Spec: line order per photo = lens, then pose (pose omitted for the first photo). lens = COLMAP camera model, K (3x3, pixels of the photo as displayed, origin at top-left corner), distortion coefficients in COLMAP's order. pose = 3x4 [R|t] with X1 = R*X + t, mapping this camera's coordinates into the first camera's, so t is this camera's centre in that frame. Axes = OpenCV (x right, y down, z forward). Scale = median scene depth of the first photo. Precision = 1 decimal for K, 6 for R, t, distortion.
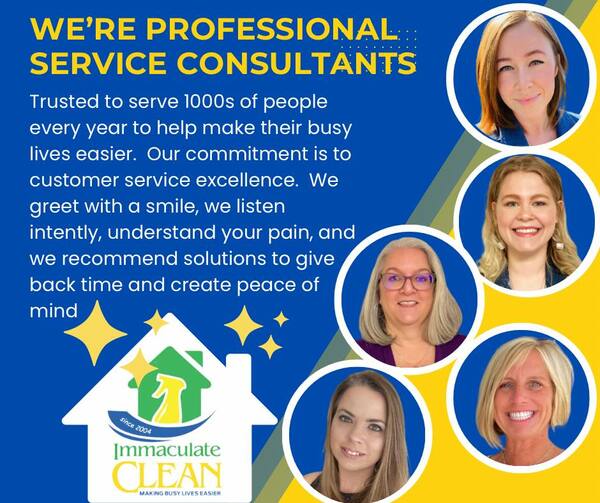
lens RADIAL K [[242.4, 0, 299.8], [0, 242.4, 251.3], [0, 0, 1]] dist [0.003804, -0.000487]
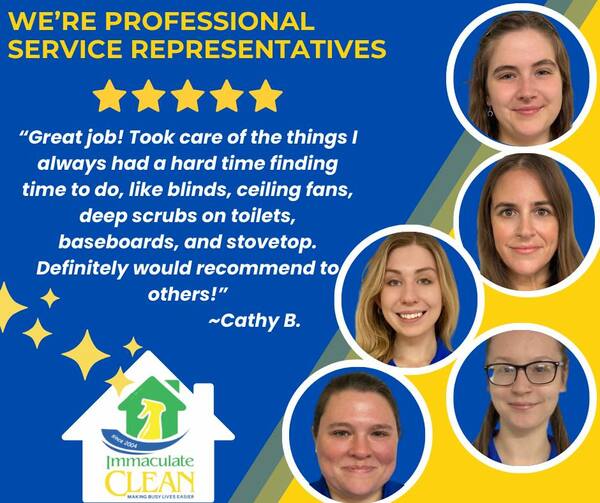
lens RADIAL K [[242.4, 0, 299.8], [0, 242.4, 251.5], [0, 0, 1]] dist [0.003804, -0.000487]
pose [[0.999999, -0.000224, -0.001687, 0.329788], [0.000223, 1.000000, -0.000709, 0.226020], [0.001687, 0.000709, 0.999998, -0.202247]]
